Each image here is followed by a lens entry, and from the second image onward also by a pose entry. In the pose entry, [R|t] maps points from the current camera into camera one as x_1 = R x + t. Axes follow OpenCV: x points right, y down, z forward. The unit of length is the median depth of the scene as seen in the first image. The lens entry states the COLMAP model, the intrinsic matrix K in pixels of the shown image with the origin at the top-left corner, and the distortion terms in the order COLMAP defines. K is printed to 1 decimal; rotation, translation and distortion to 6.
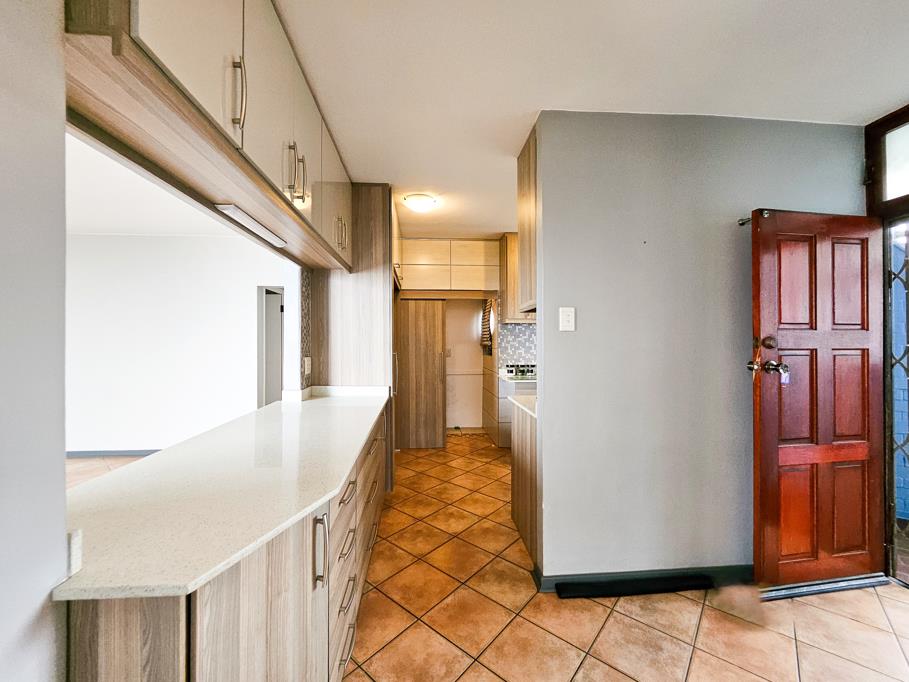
lens RADIAL K [[371.0, 0, 451.7], [0, 371.0, 336.7], [0, 0, 1]] dist [-0.001389, -0.000204]
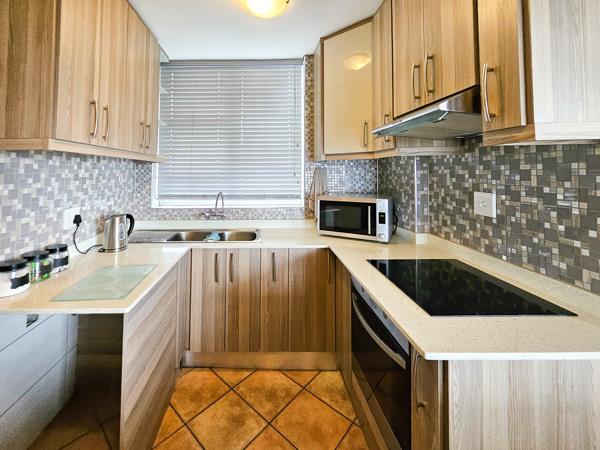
lens RADIAL K [[261.6, 0, 300.4], [0, 261.6, 162.5], [0, 0, 1]] dist [-0.001743, -0.000577]
pose [[0.081918, 0.039984, 0.995837, -0.086889], [-0.002460, 0.999200, -0.039917, -0.015061], [-0.996636, 0.000820, 0.081951, 0.737564]]
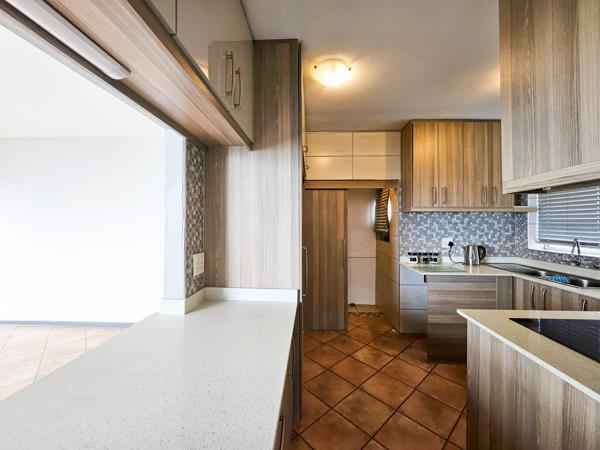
lens RADIAL K [[244.9, 0, 298.2], [0, 244.9, 222.1], [0, 0, 1]] dist [-0.001389, -0.000204]
pose [[0.990500, 0.003951, -0.137457, -0.063547], [-0.003369, 0.999984, 0.004466, -0.009961], [0.137472, -0.003961, 0.990498, 0.316510]]
